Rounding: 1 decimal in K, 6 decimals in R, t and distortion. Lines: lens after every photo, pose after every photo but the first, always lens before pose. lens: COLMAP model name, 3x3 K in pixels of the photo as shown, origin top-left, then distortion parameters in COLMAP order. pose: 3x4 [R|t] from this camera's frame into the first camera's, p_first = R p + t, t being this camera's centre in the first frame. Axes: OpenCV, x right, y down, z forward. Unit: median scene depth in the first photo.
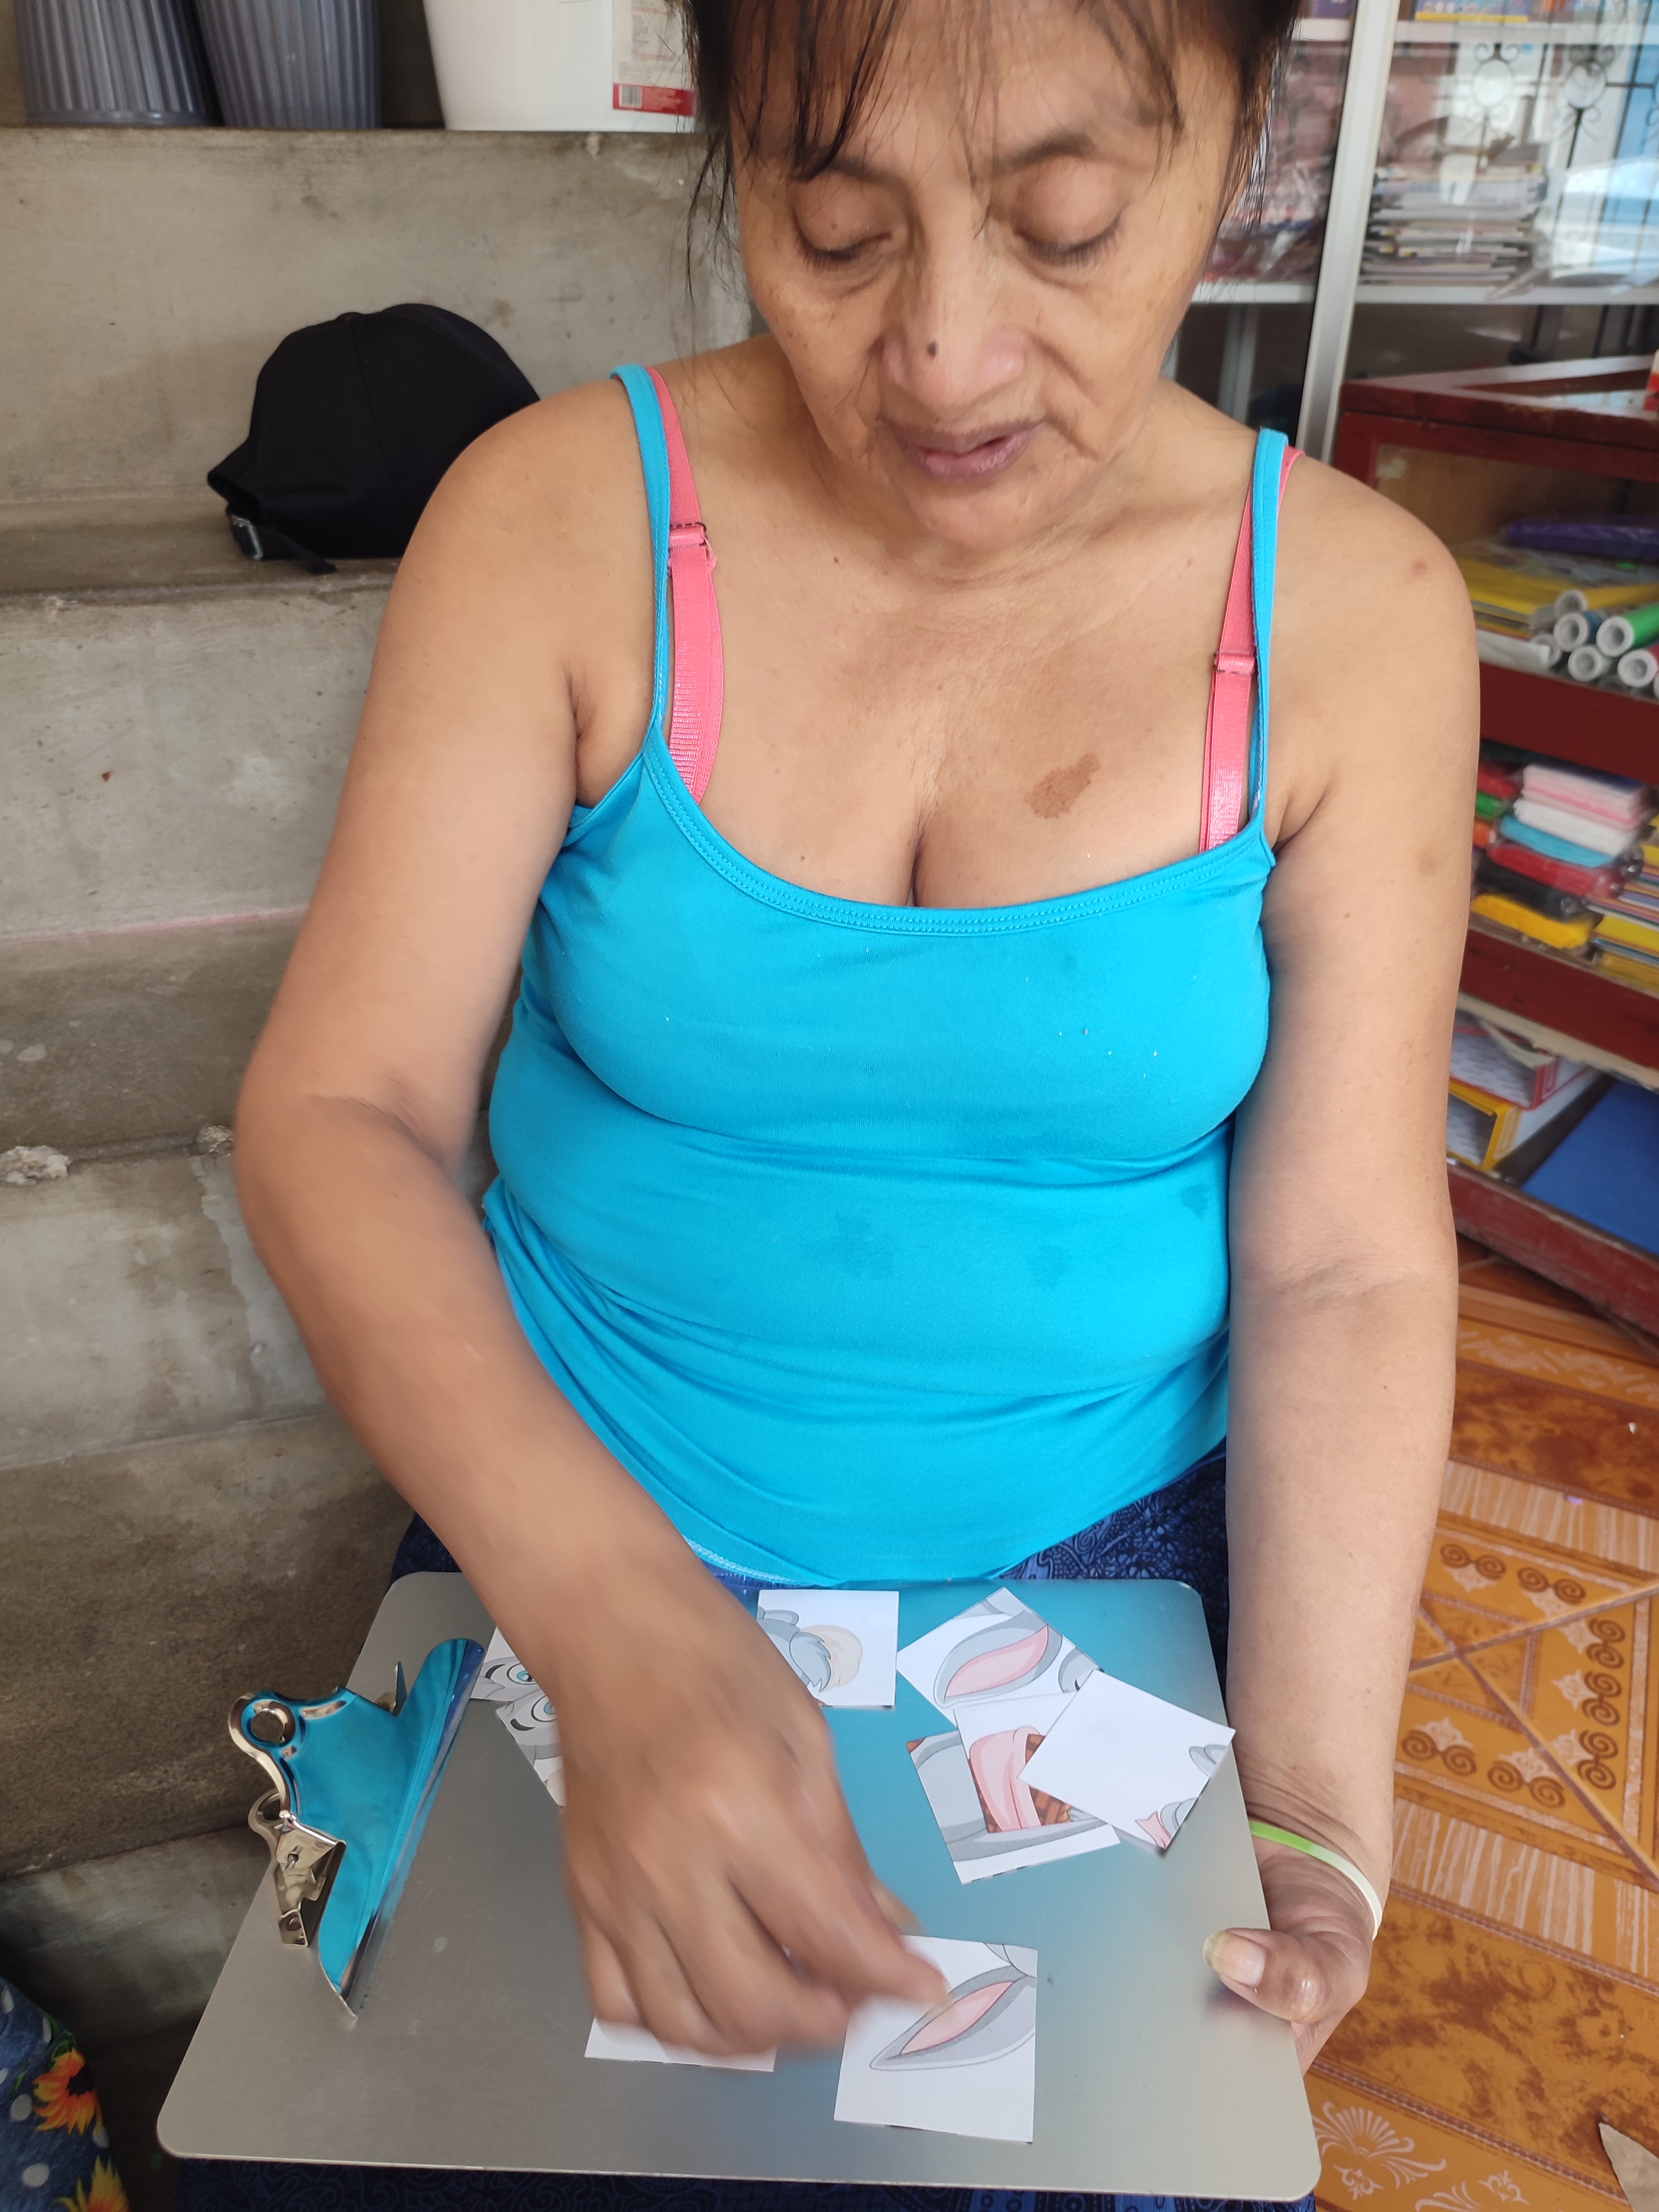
lens RADIAL K [[1606.6, 0, 815.7], [0, 1606.6, 1125.1], [0, 0, 1]] dist [0.000289, -0.012914]
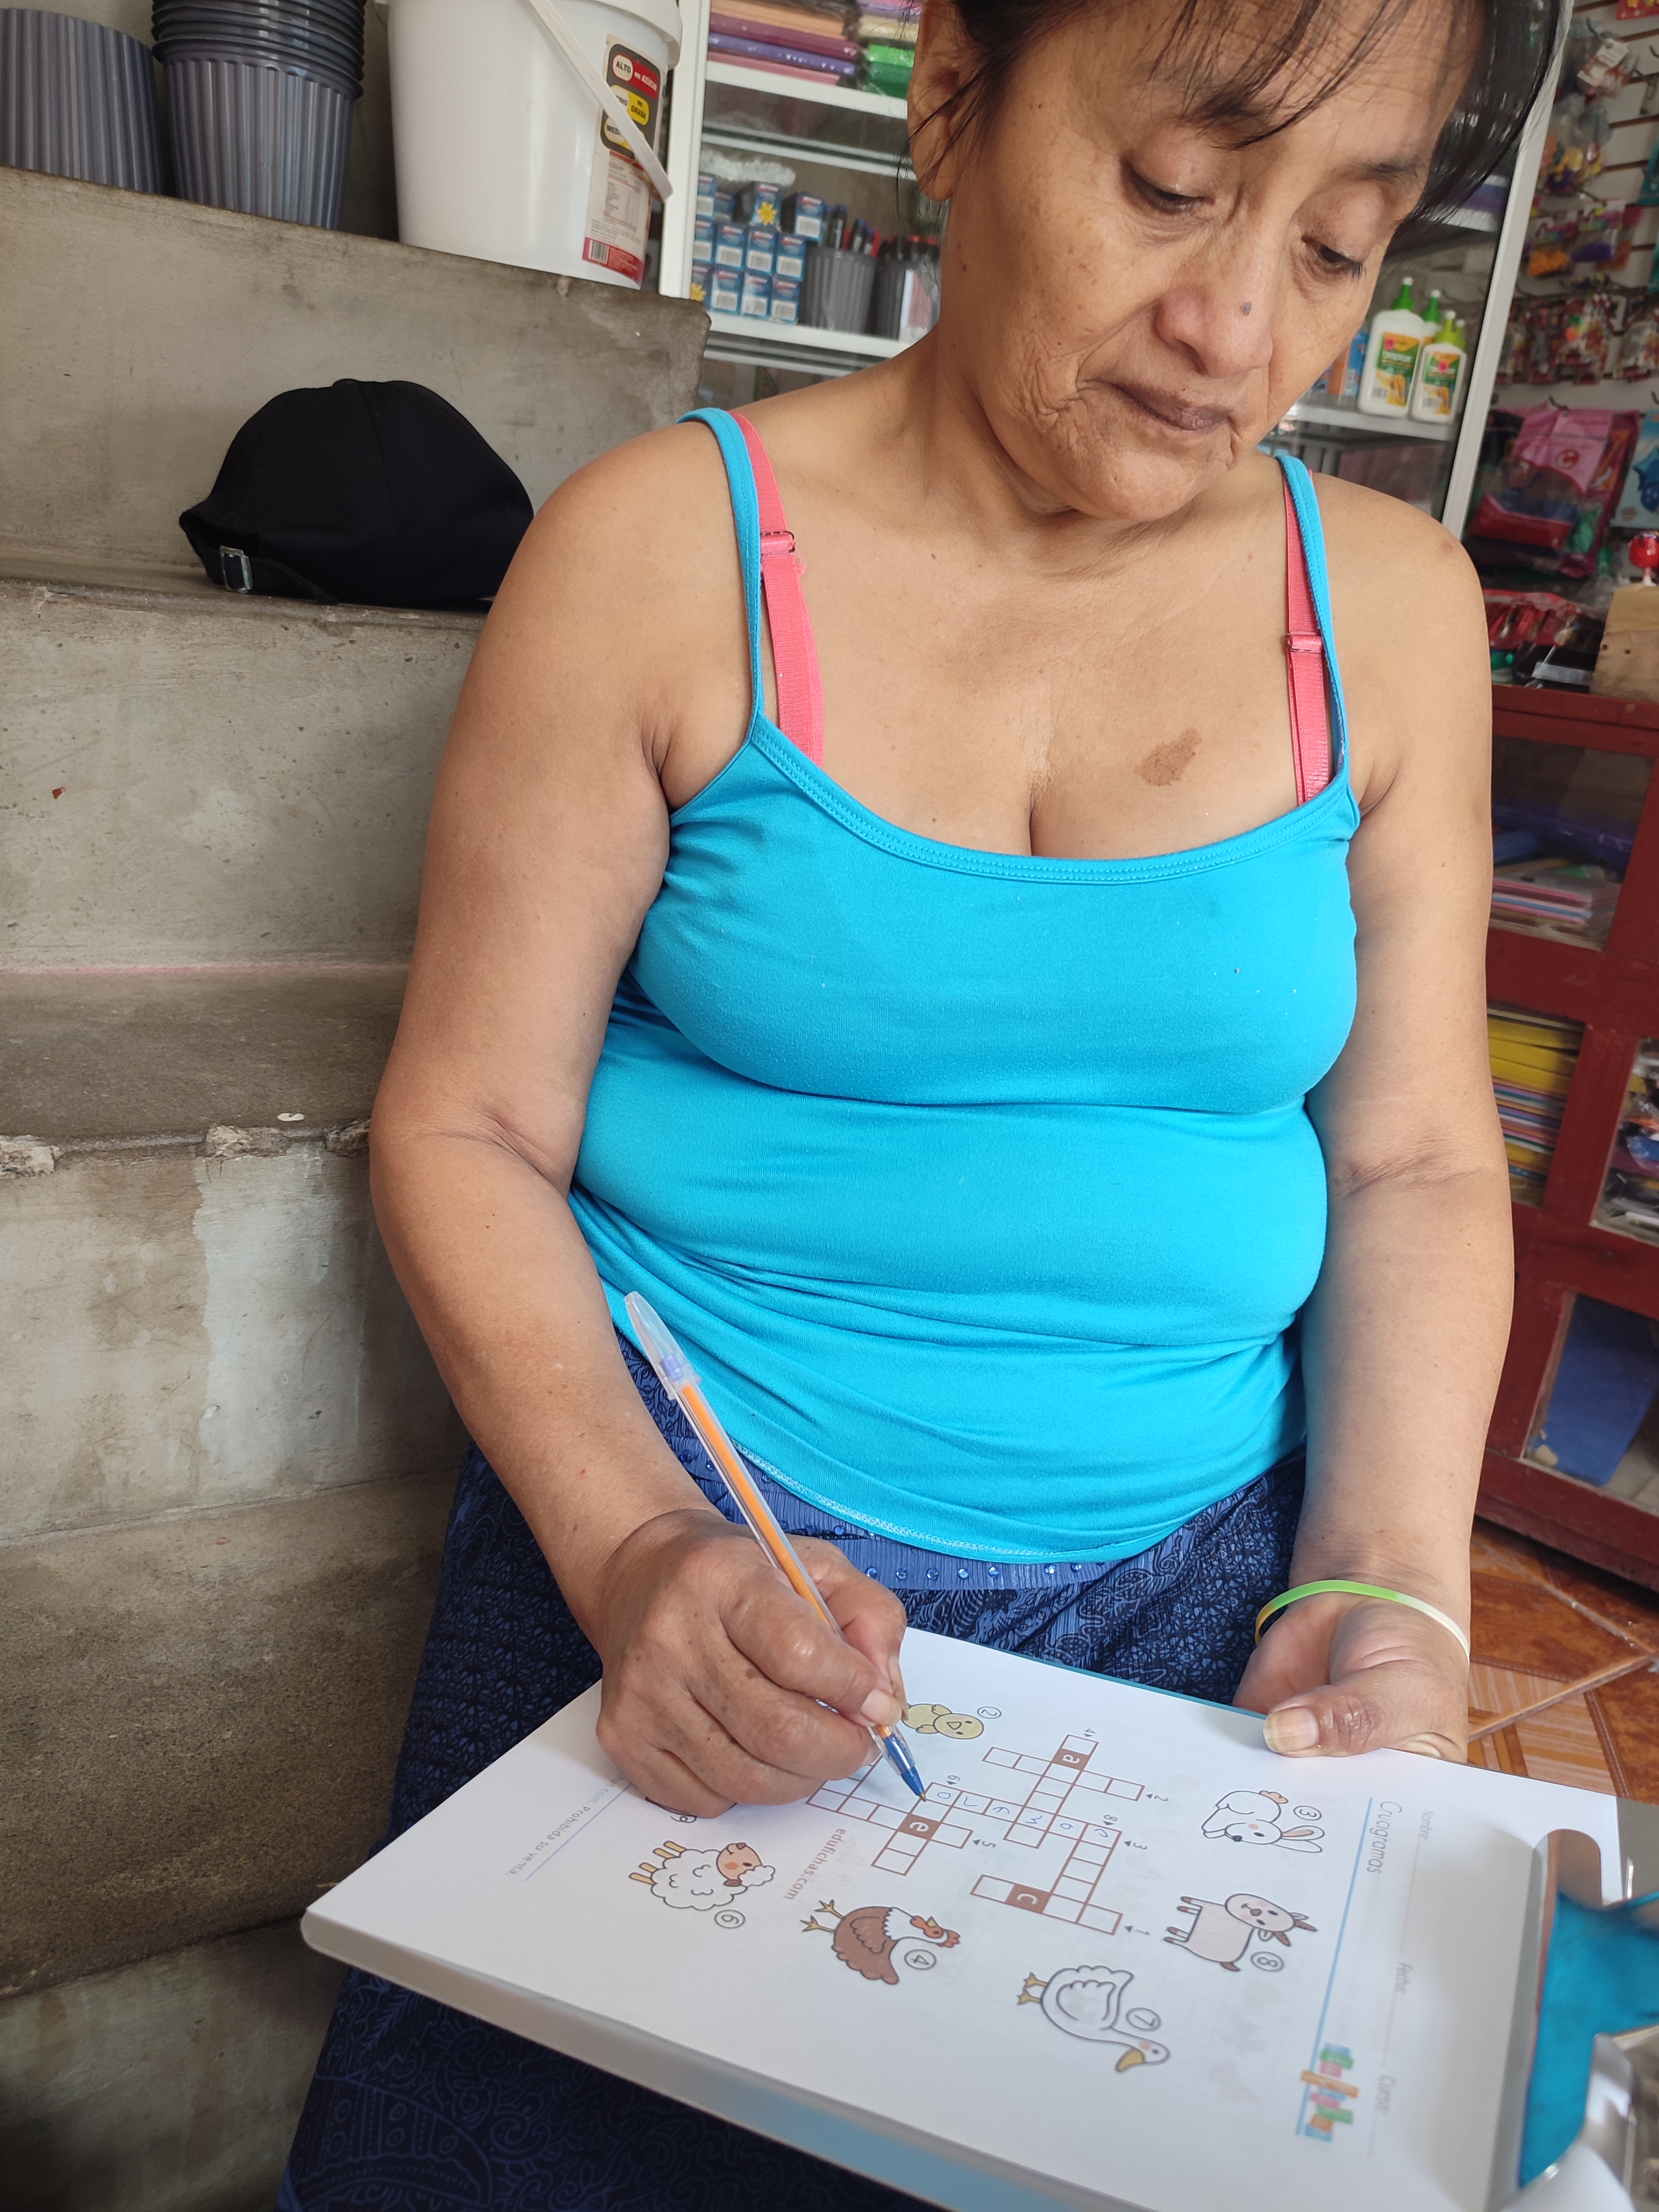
lens RADIAL K [[1606.6, 0, 830.4], [0, 1606.6, 1131.0], [0, 0, 1]] dist [0.000289, -0.012914]
pose [[0.969975, 0.018564, 0.242493, -0.237582], [0.029820, 0.980480, -0.194342, 0.171352], [-0.241368, 0.195738, 0.950488, 0.054102]]
